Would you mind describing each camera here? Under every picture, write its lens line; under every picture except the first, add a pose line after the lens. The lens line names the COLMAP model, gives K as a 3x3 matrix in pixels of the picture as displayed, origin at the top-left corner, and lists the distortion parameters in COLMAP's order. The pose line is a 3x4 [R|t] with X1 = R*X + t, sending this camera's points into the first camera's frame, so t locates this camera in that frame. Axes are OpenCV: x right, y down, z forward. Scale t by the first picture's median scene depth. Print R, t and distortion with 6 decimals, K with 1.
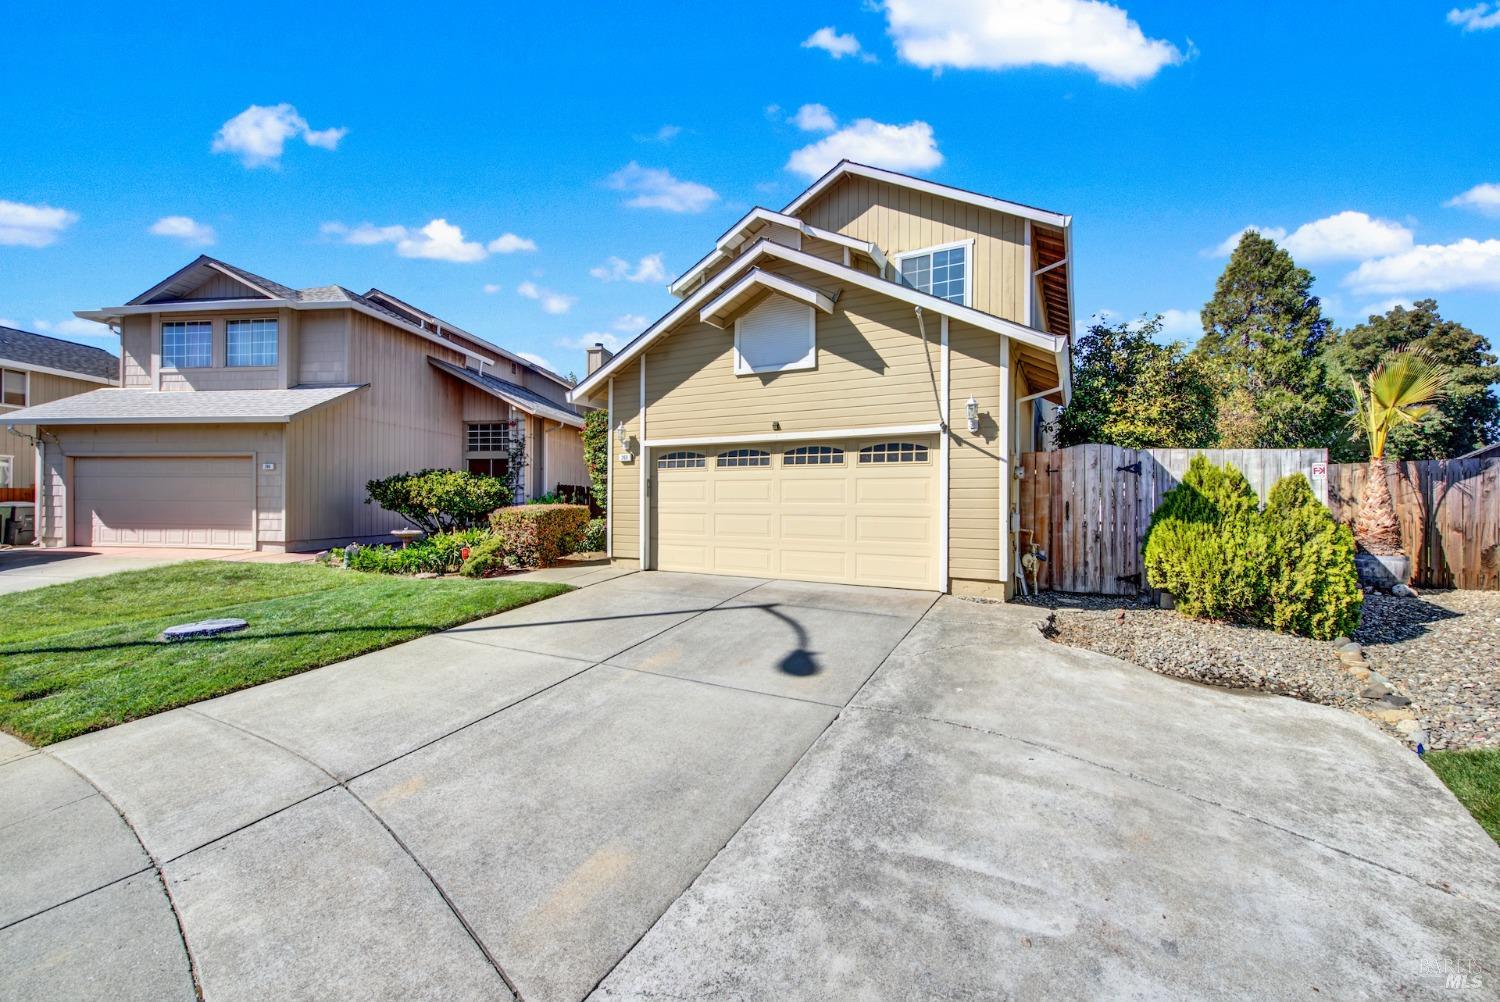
lens RADIAL K [[598.4, 0, 754.5], [0, 598.4, 508.9], [0, 0, 1]] dist [0.004863, -0.002723]
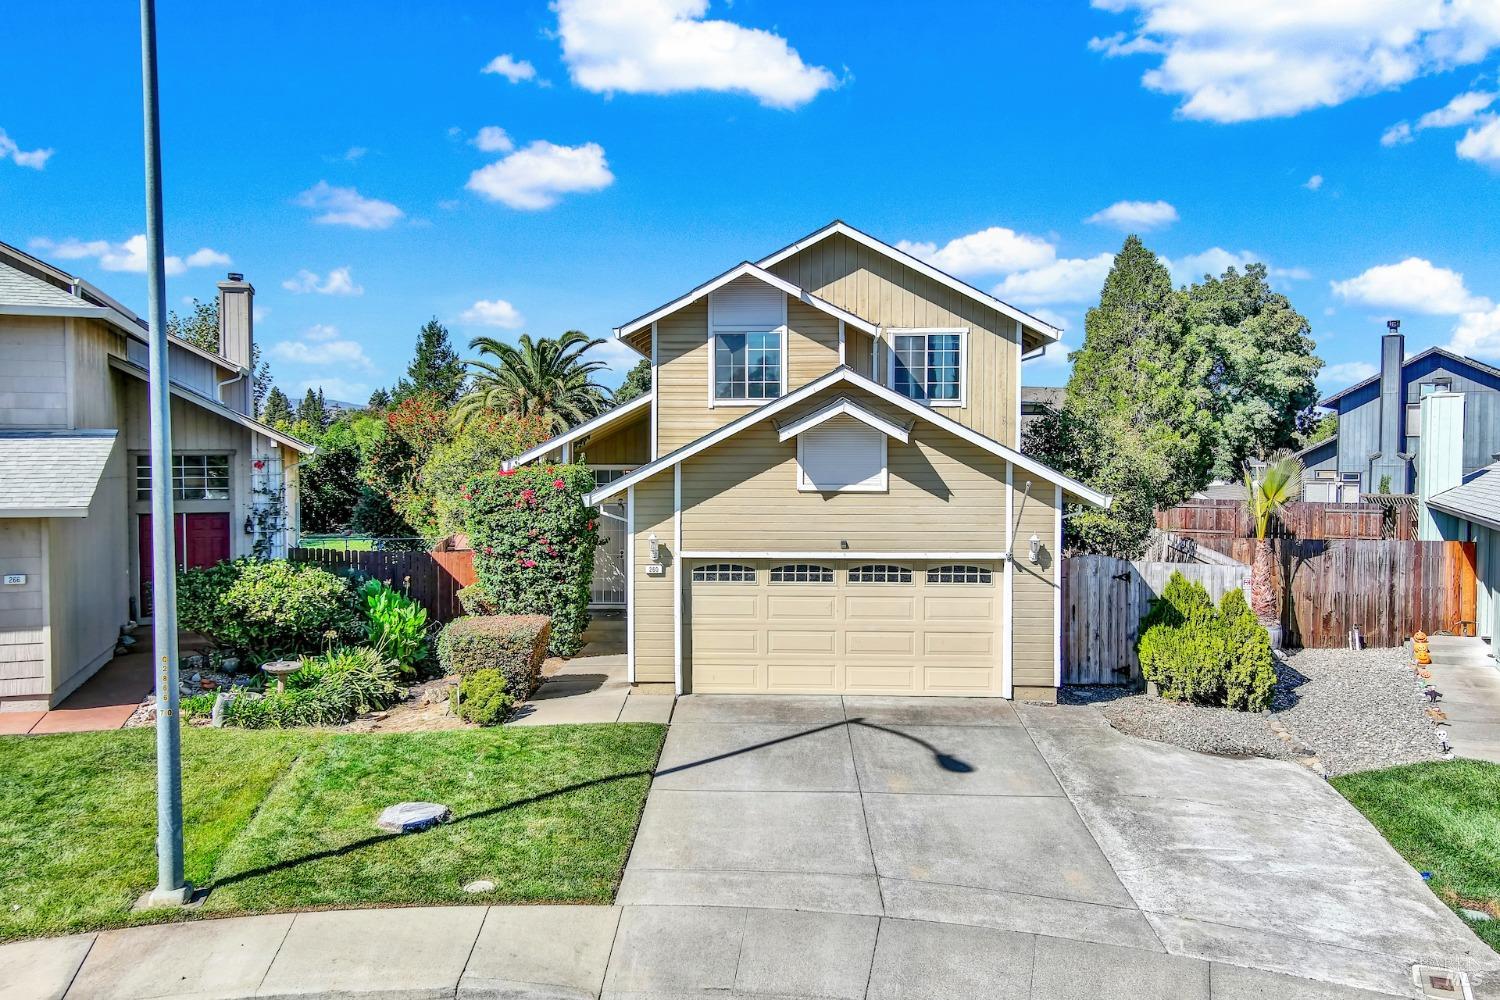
lens RADIAL K [[1156.6, 0, 752.8], [0, 1156.6, 518.9], [0, 0, 1]] dist [0.038271, -0.012560]
pose [[0.897931, -0.026903, 0.439314, -0.996456], [0.007921, 0.998956, 0.044985, -0.282141], [-0.440066, -0.036913, 0.897207, -0.704019]]
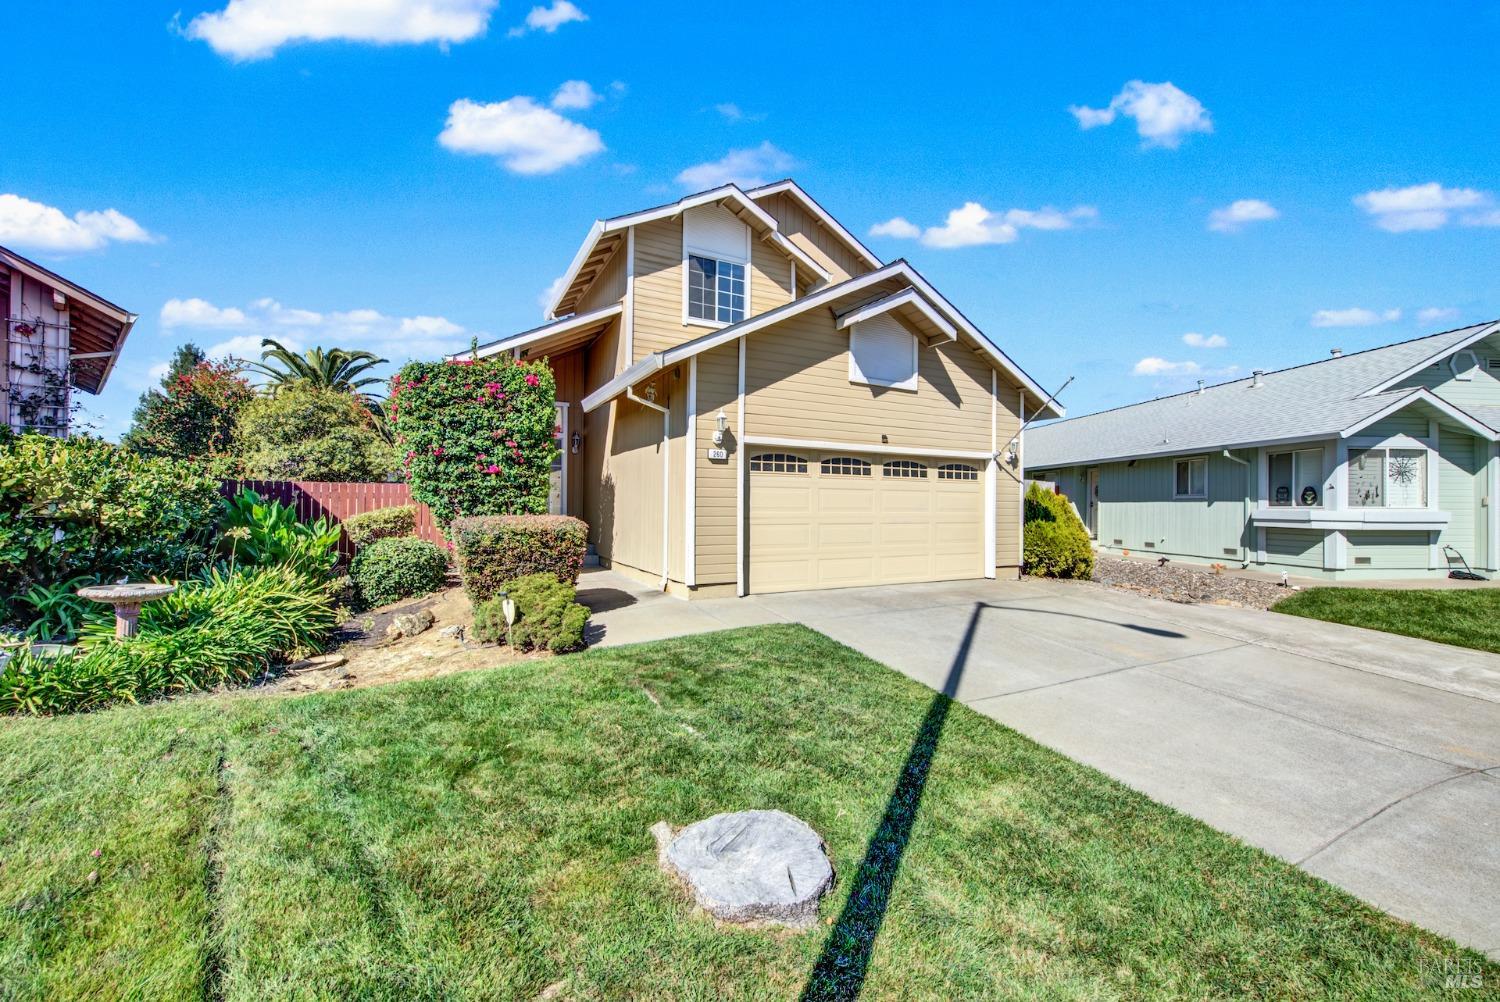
lens RADIAL K [[600.5, 0, 761.5], [0, 600.5, 507.3], [0, 0, 1]] dist [-0.000818, -0.000525]
pose [[0.542295, -0.001734, 0.840186, -1.001797], [0.002330, 0.999997, 0.000560, -0.021147], [-0.840185, 0.001654, 0.542298, 0.640761]]
